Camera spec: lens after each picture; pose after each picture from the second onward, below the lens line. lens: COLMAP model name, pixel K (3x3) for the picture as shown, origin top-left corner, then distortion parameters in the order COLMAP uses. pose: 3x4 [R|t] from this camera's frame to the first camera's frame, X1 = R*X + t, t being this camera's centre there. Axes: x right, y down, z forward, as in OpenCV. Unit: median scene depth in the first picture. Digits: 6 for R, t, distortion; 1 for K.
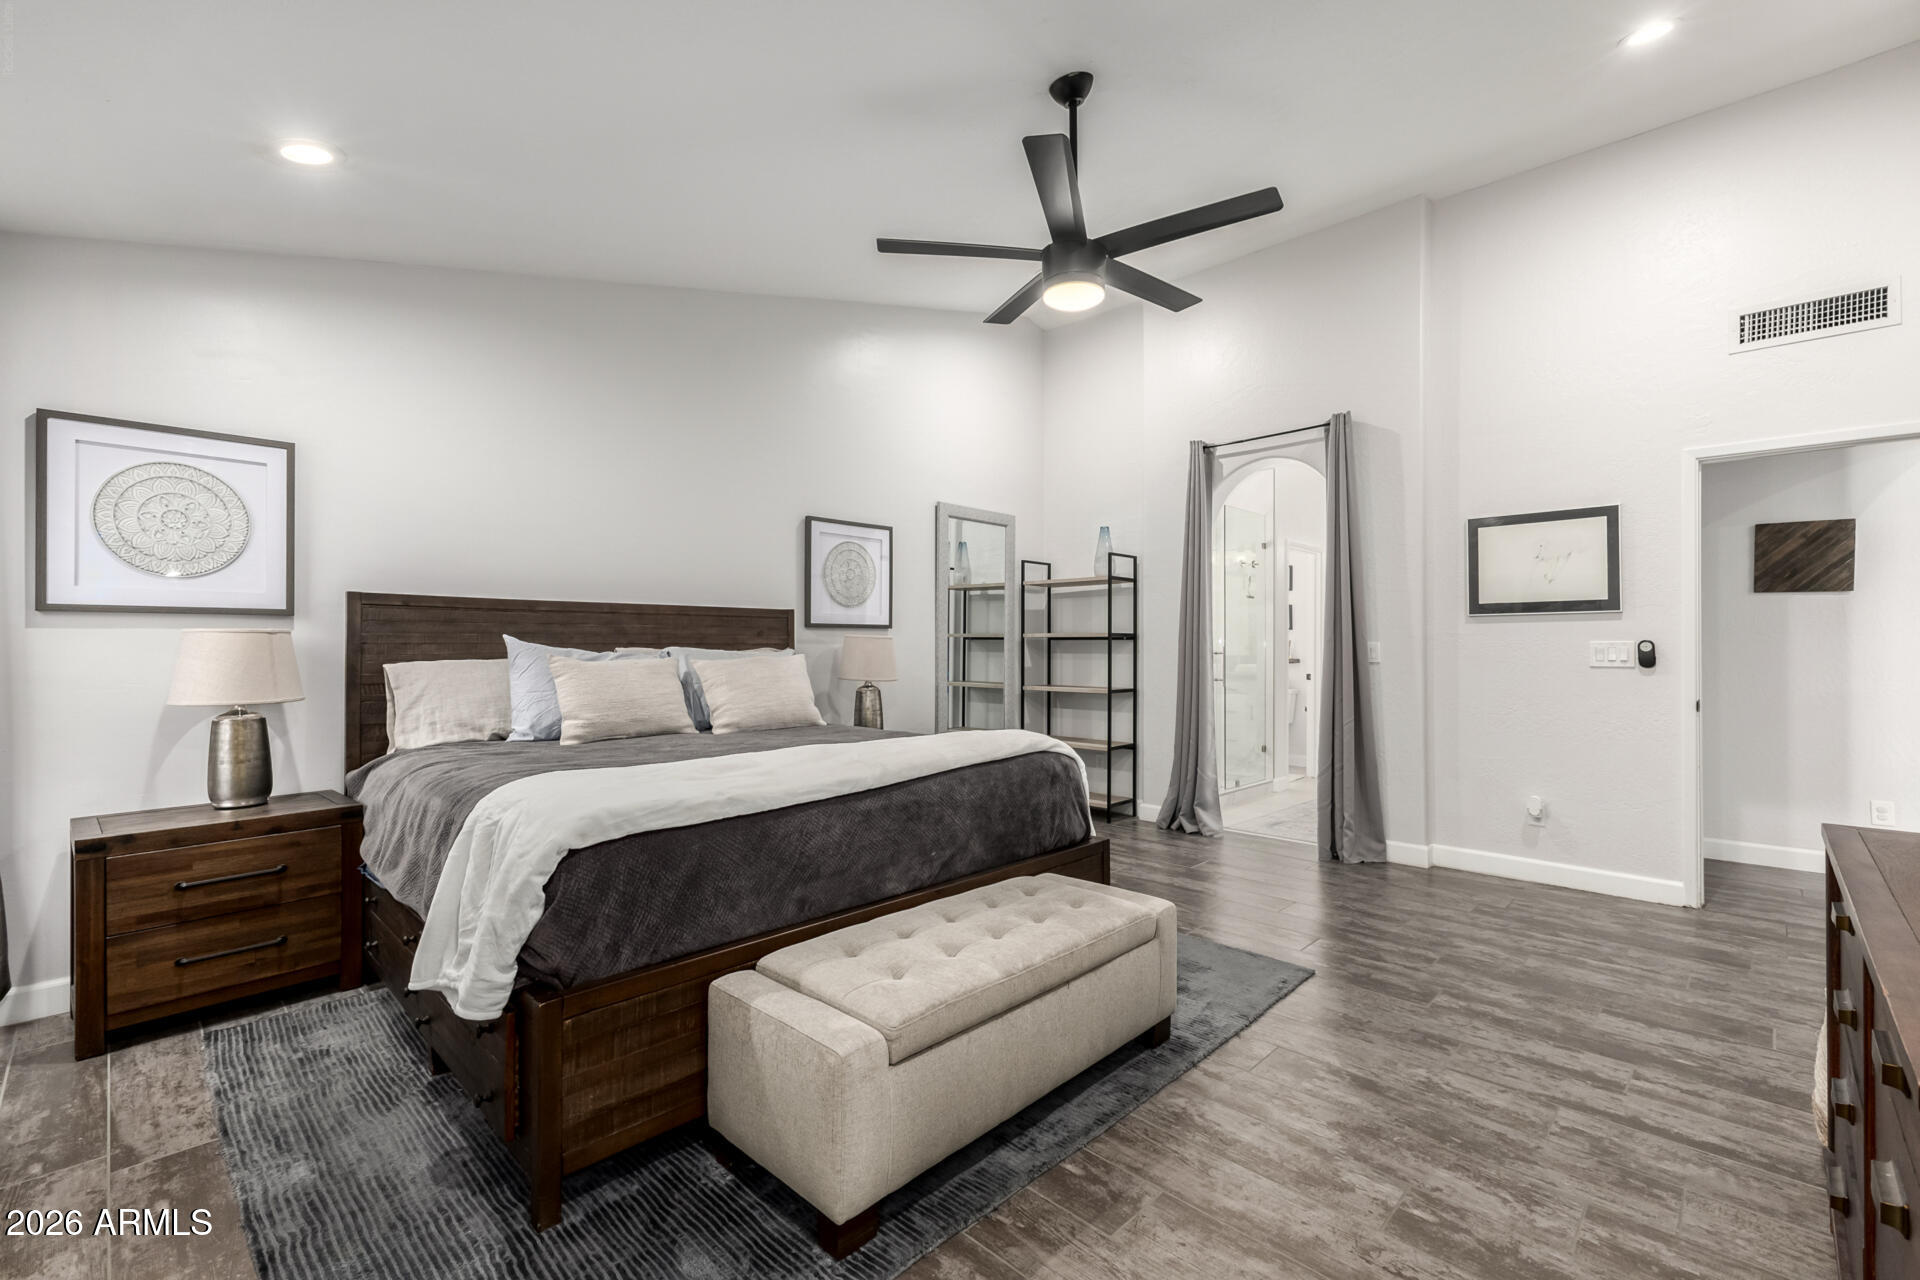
lens RADIAL K [[834.2, 0, 961.1], [0, 834.2, 638.6], [0, 0, 1]] dist [0.013856, -0.003611]
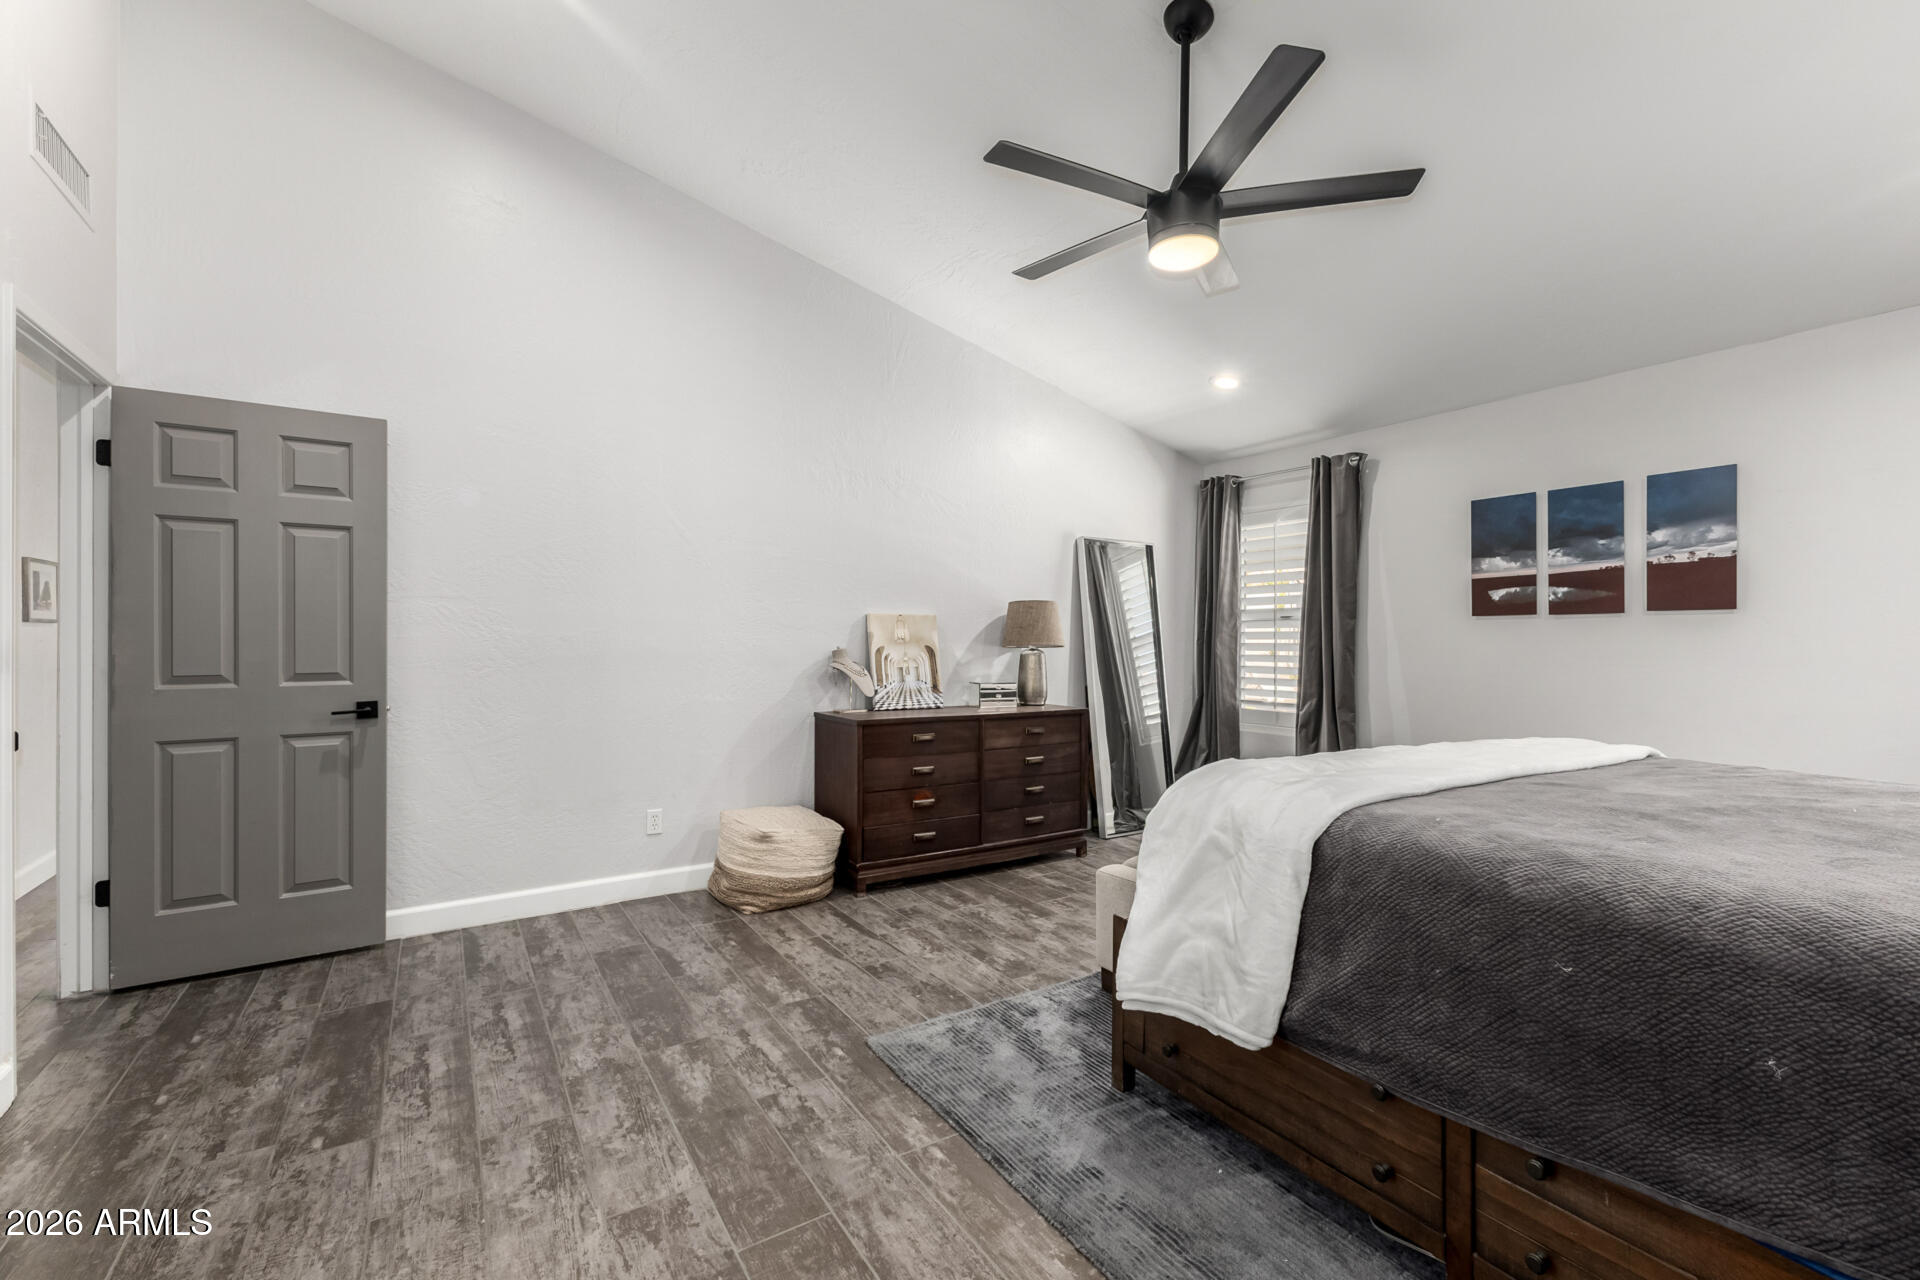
lens RADIAL K [[834.2, 0, 958.5], [0, 834.2, 637.9], [0, 0, 1]] dist [0.013856, -0.003611]
pose [[-0.970560, -0.009421, 0.240674, 0.179285], [-0.010639, 0.999936, -0.003765, 0.001350], [-0.240624, -0.006214, -0.970599, 2.349763]]
